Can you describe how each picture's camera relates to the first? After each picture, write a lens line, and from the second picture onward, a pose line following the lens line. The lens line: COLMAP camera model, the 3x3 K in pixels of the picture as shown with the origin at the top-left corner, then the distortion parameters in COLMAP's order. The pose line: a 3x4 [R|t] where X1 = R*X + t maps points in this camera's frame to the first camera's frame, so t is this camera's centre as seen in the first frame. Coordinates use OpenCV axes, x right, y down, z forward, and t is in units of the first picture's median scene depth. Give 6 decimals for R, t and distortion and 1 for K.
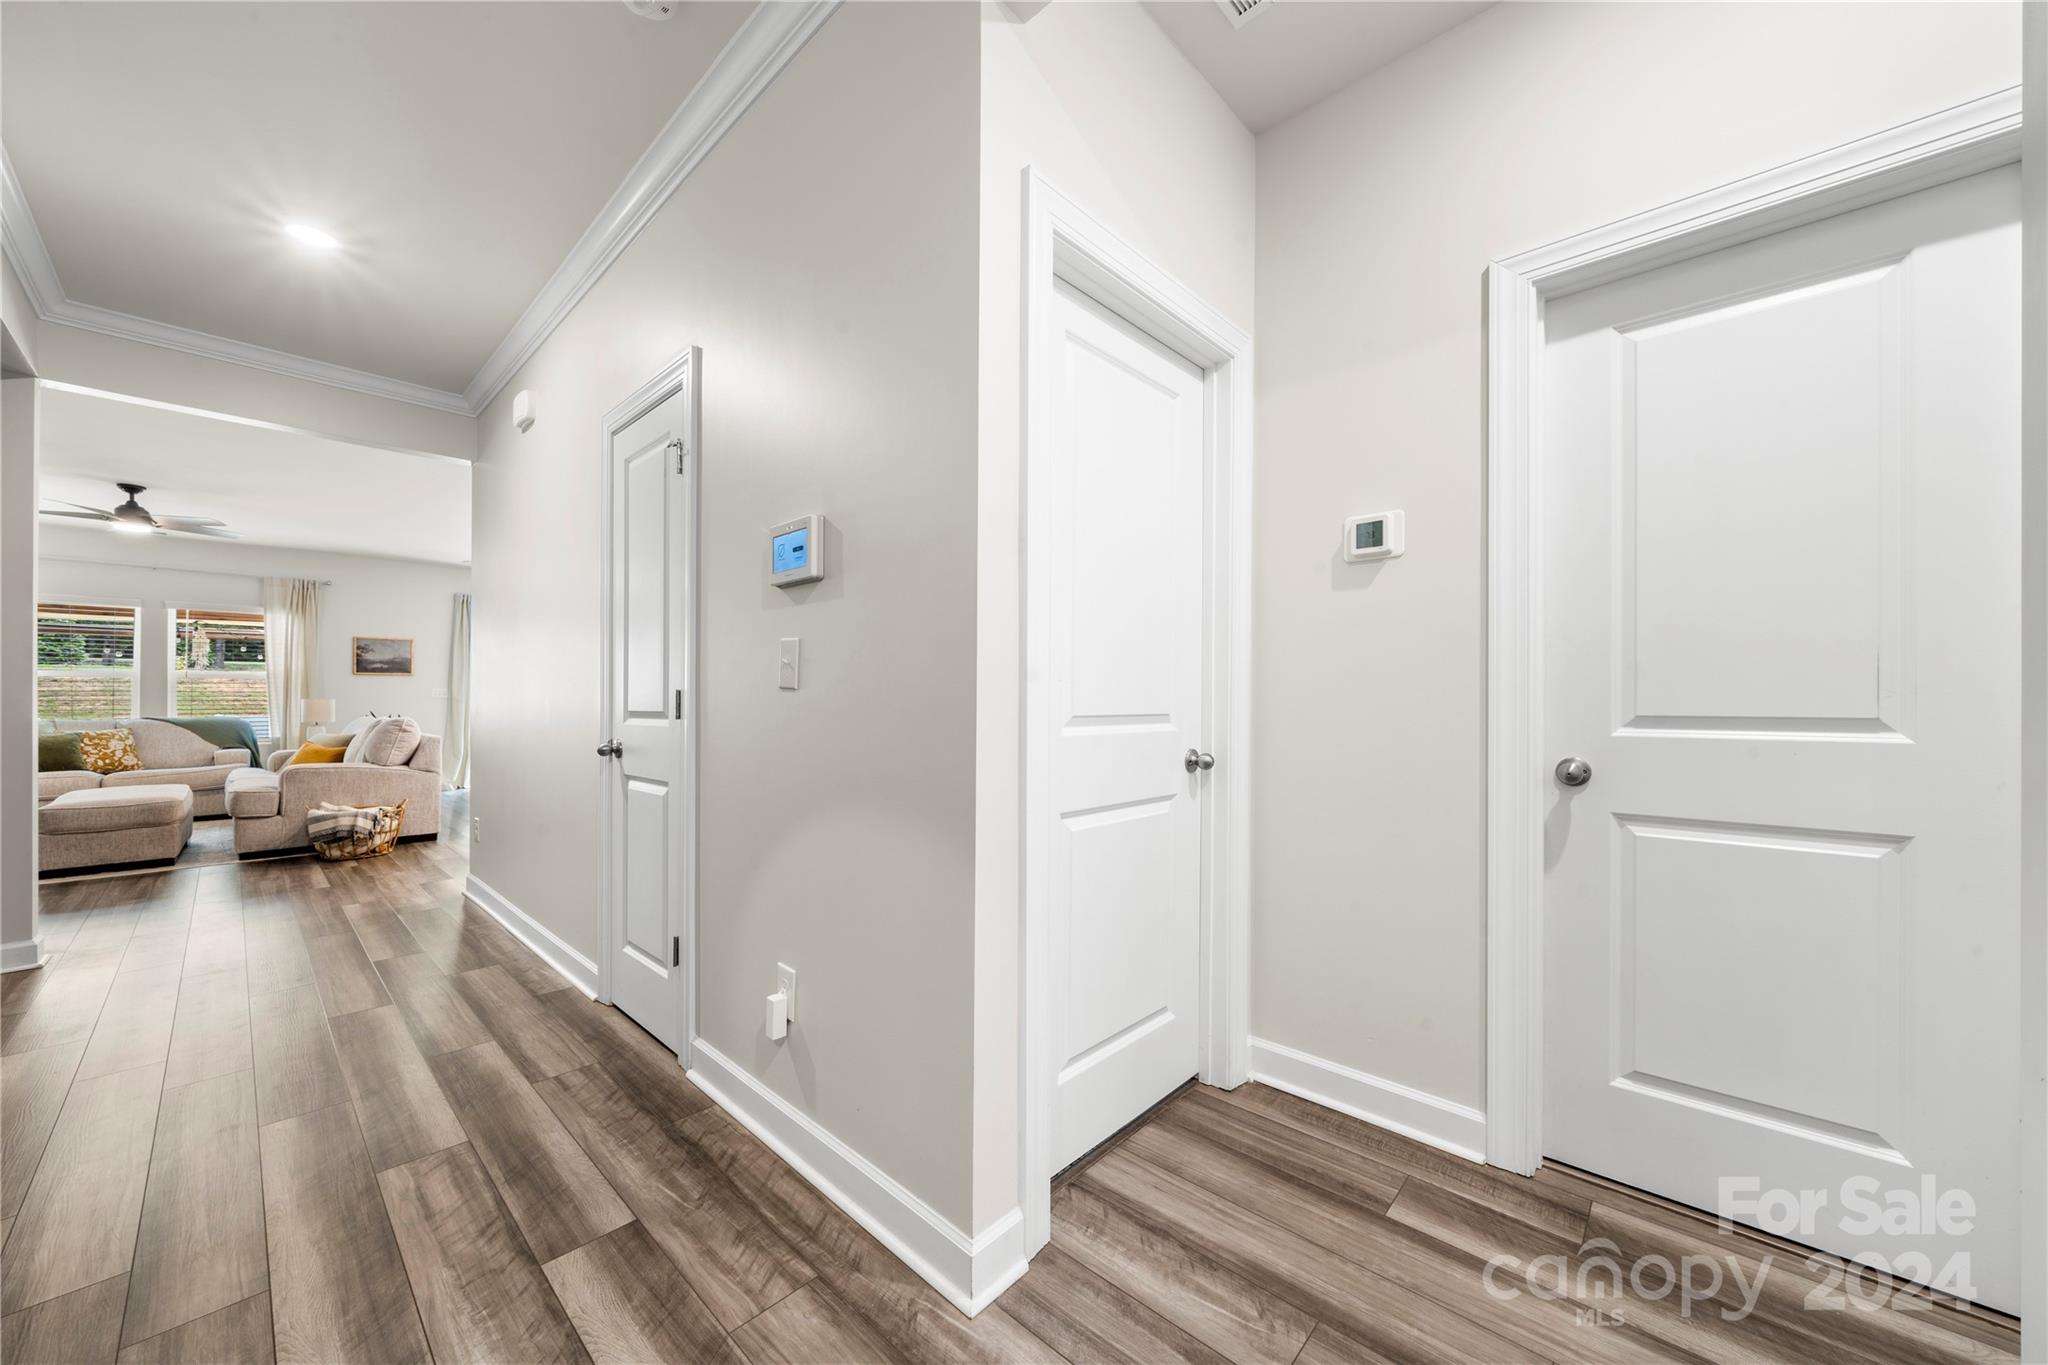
lens RADIAL K [[745.4, 0, 1022.1], [0, 745.4, 691.8], [0, 0, 1]] dist [-0.000748, -0.000162]
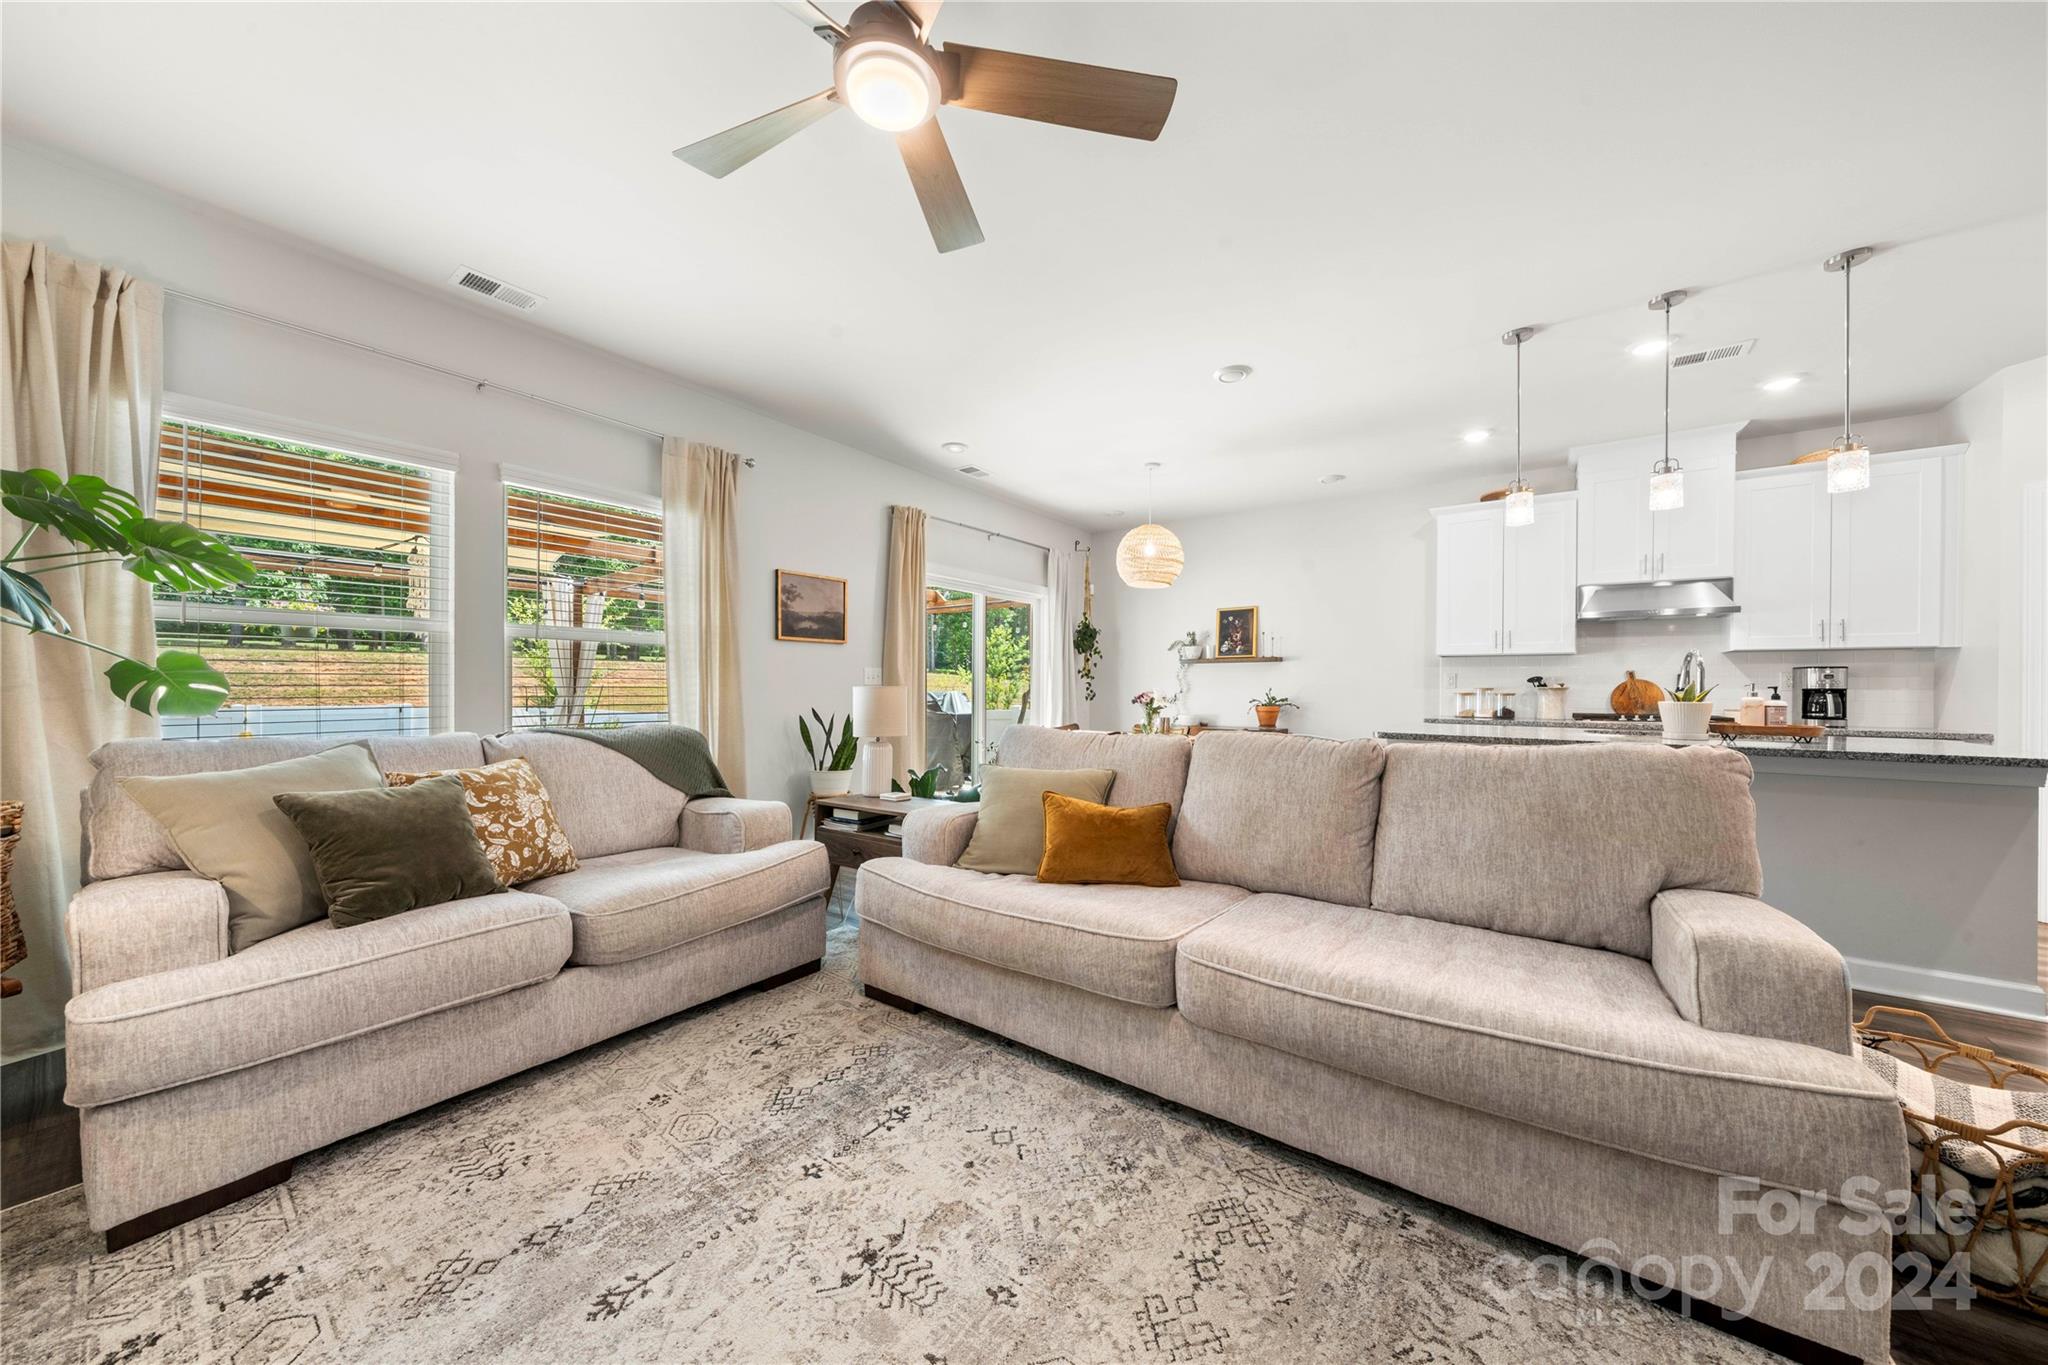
lens RADIAL K [[695.3, 0, 1020.1], [0, 695.3, 687.3], [0, 0, 1]] dist [-0.004154, 0.000213]
pose [[0.992500, 0.007765, 0.122000, -1.043052], [-0.009022, 0.999912, 0.009757, 0.006264], [-0.121913, -0.010785, 0.992482, 0.640027]]
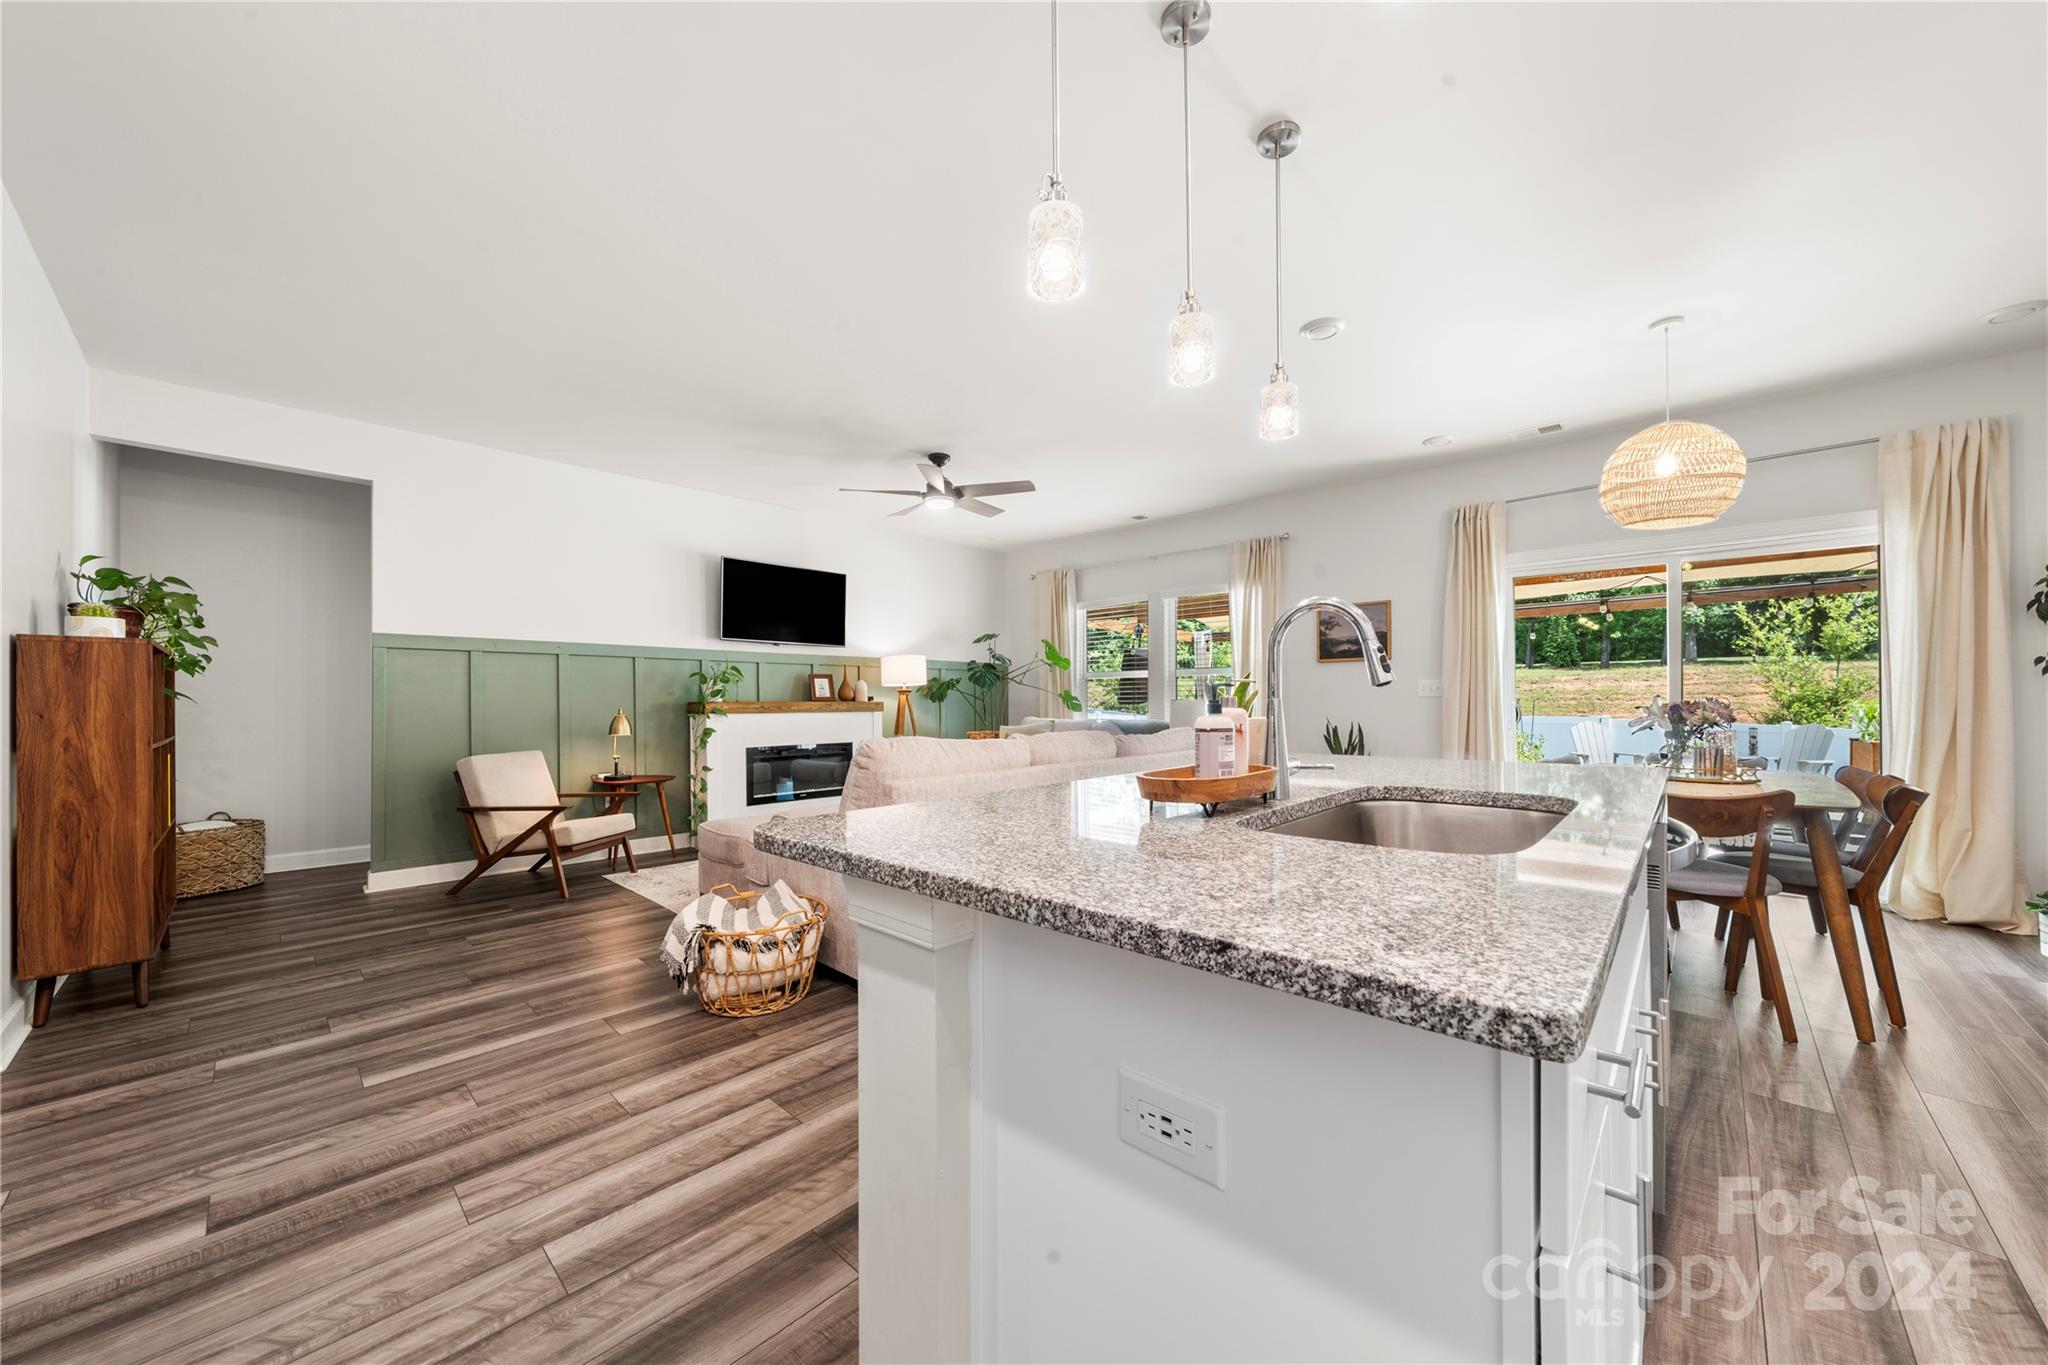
lens RADIAL K [[725.3, 0, 1021.1], [0, 725.3, 700.1], [0, 0, 1]] dist [-0.002520, -0.000295]
pose [[-0.000274, 0.000325, -1.000000, -0.309353], [0.014095, 0.999901, 0.000321, 0.009458], [0.999901, -0.014095, -0.000278, 0.968653]]
